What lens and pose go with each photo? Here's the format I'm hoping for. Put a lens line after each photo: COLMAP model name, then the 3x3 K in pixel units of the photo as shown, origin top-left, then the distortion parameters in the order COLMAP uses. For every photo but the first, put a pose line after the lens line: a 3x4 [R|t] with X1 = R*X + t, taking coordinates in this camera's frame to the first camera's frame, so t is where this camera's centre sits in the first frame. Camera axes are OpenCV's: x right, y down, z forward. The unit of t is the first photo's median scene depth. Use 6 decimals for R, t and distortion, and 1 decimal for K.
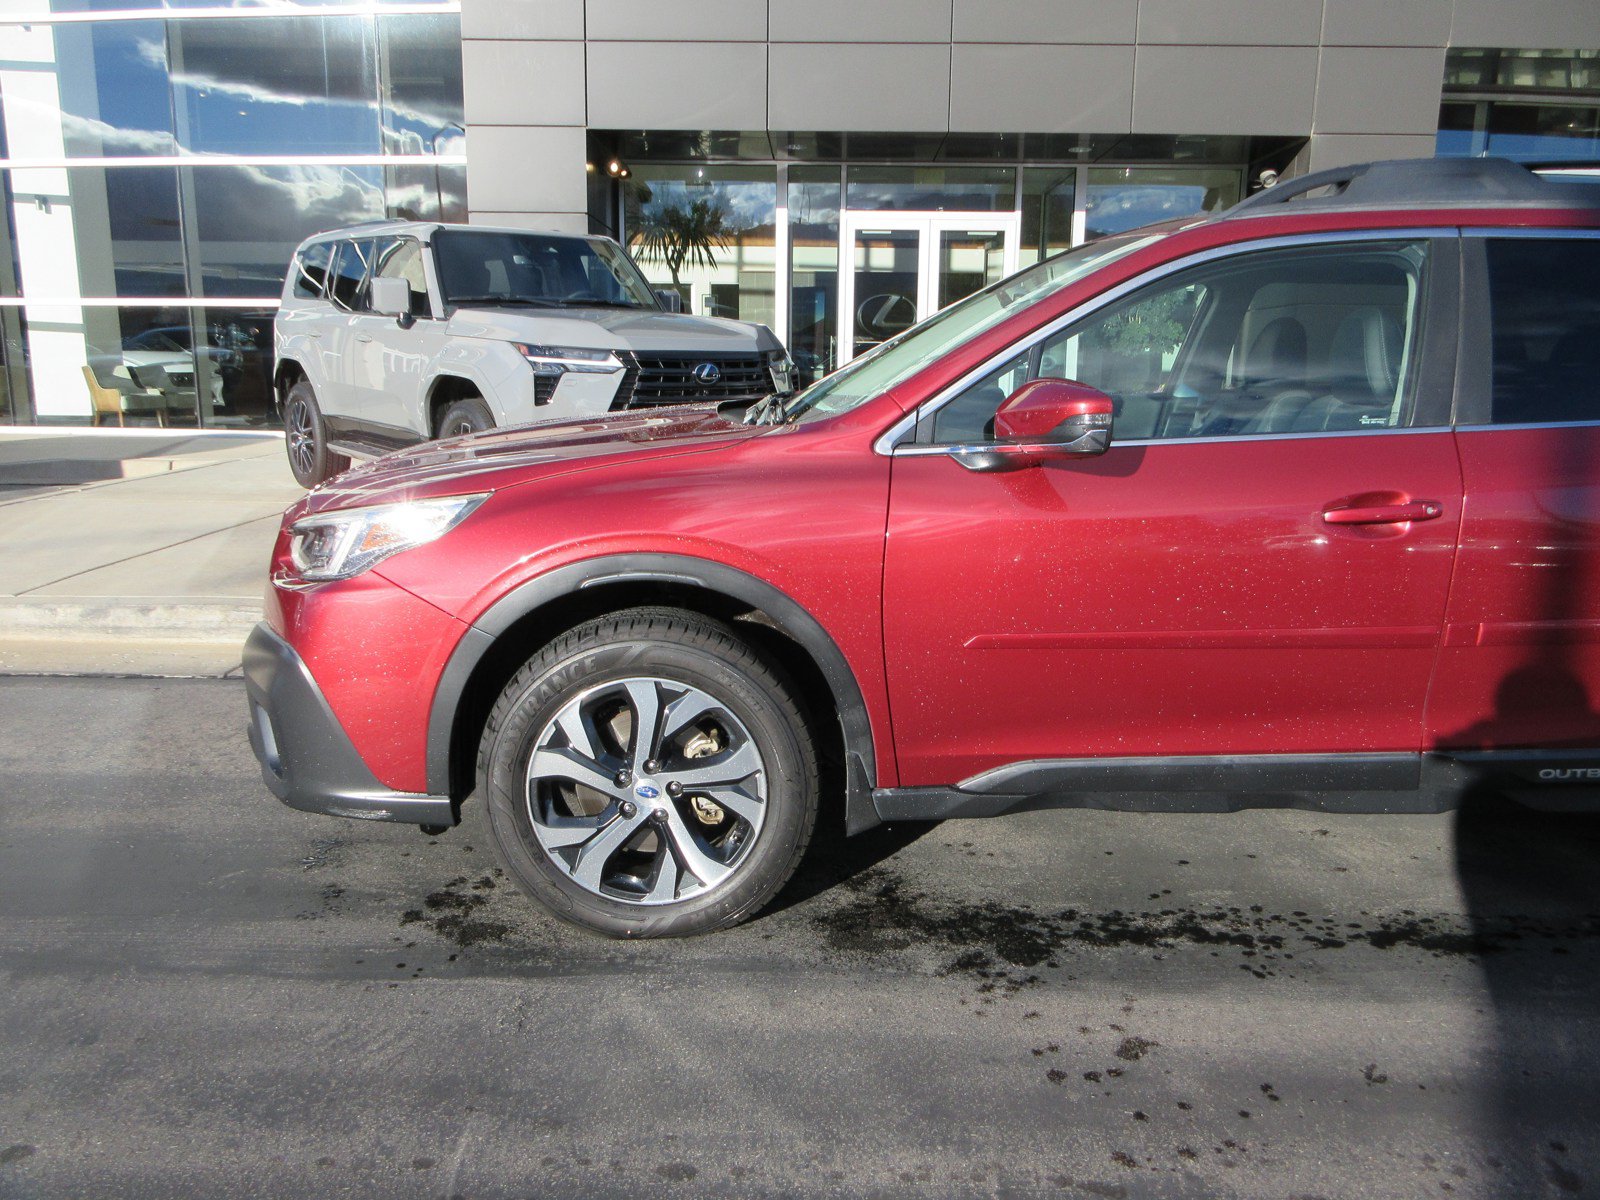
lens RADIAL K [[1180.6, 0, 800.0], [0, 1180.6, 600.0], [0, 0, 1]] dist [0.002630, 0.007890]
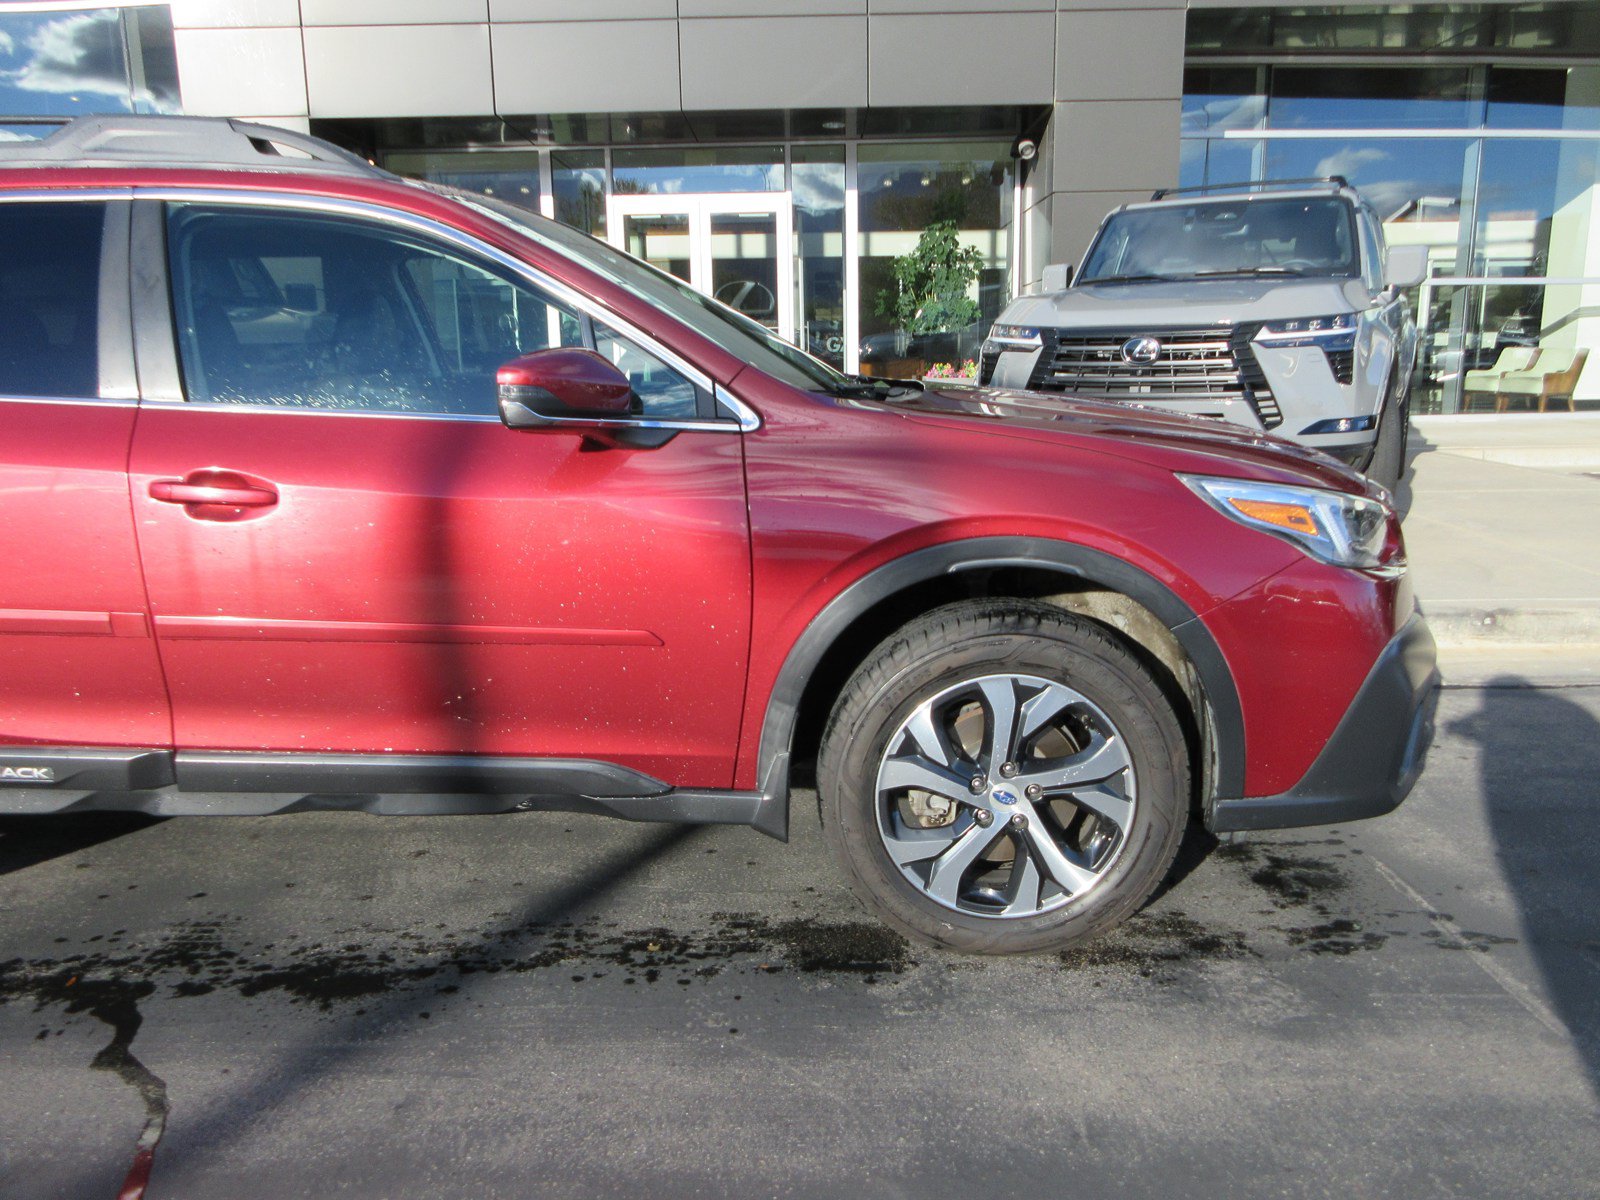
lens RADIAL K [[1180.6, 0, 800.0], [0, 1180.6, 600.0], [0, 0, 1]] dist [0.002630, 0.007890]
pose [[0.999542, -0.030237, 0.001248, 0.671365], [0.030225, 0.999510, 0.008116, 0.002803], [-0.001493, -0.008074, 0.999966, 0.083507]]
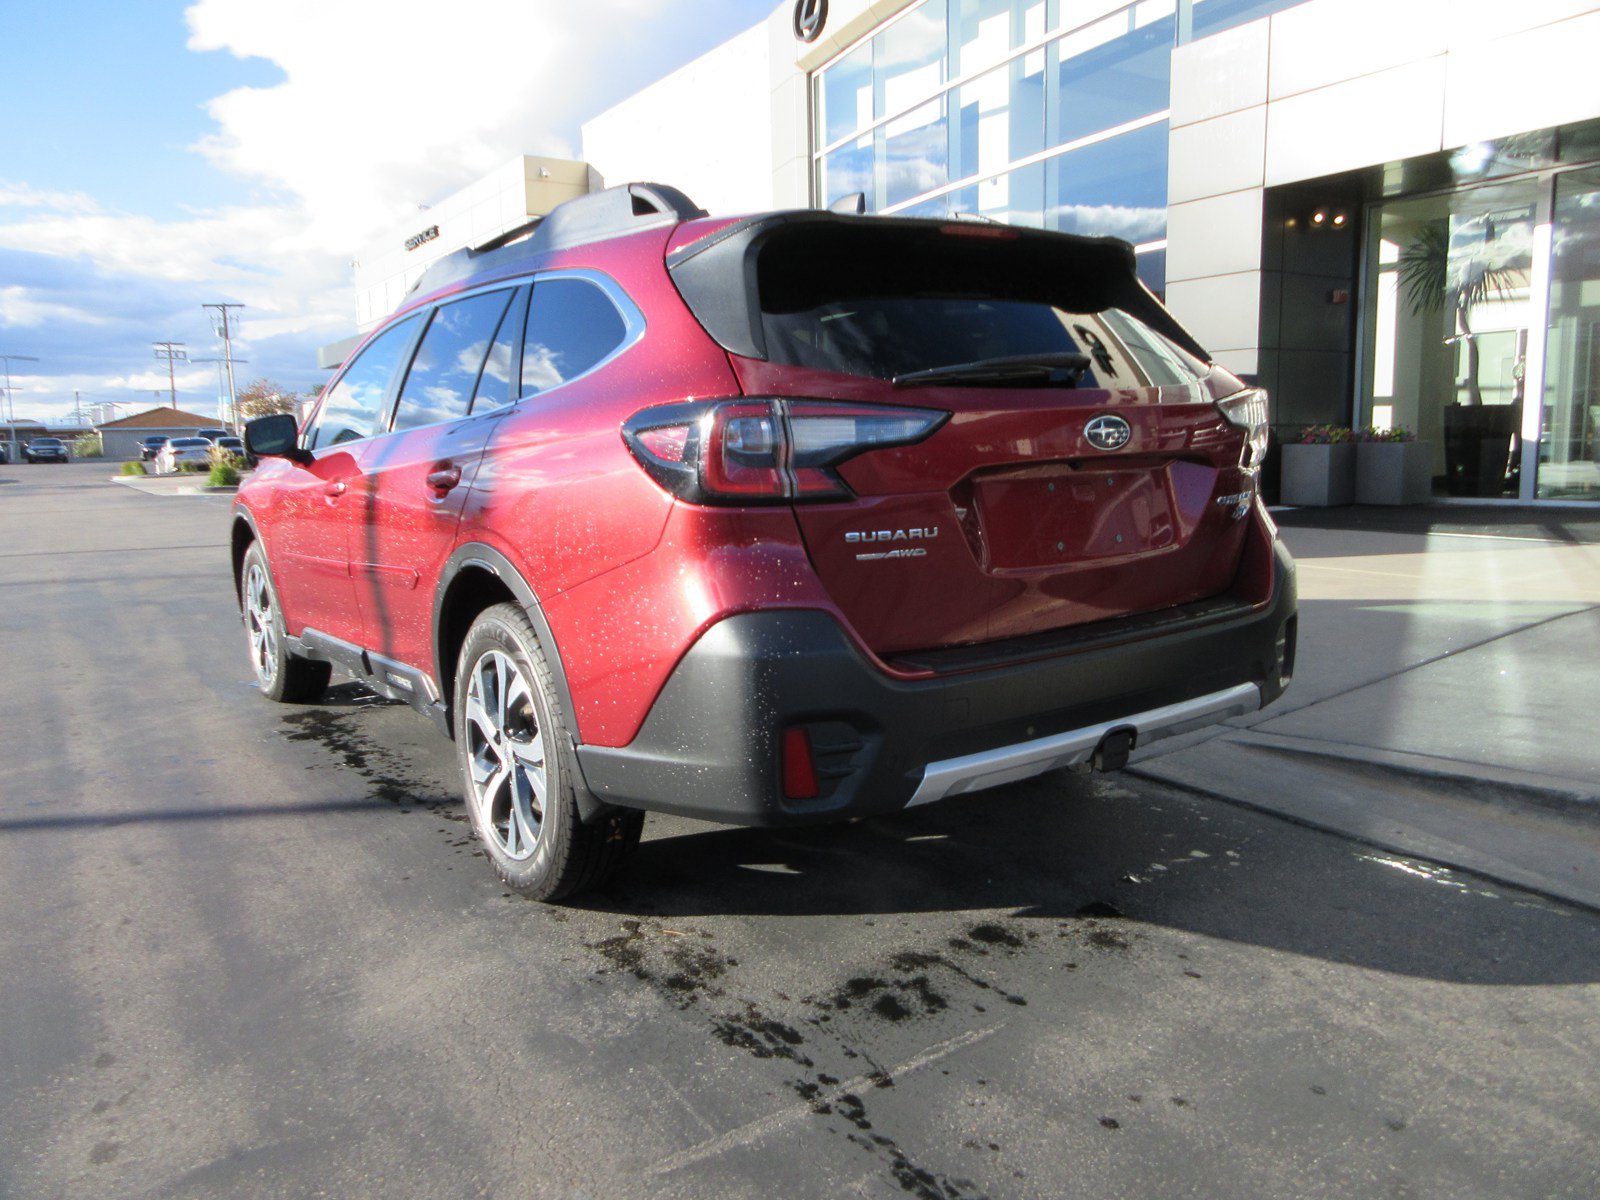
lens RADIAL K [[1180.6, 0, 800.0], [0, 1180.6, 600.0], [0, 0, 1]] dist [0.002630, 0.007890]
pose [[0.566515, 0.087828, -0.819358, 1.475899], [-0.134983, 0.990764, 0.012872, -0.020946], [0.812921, 0.103307, 0.573138, 0.410195]]
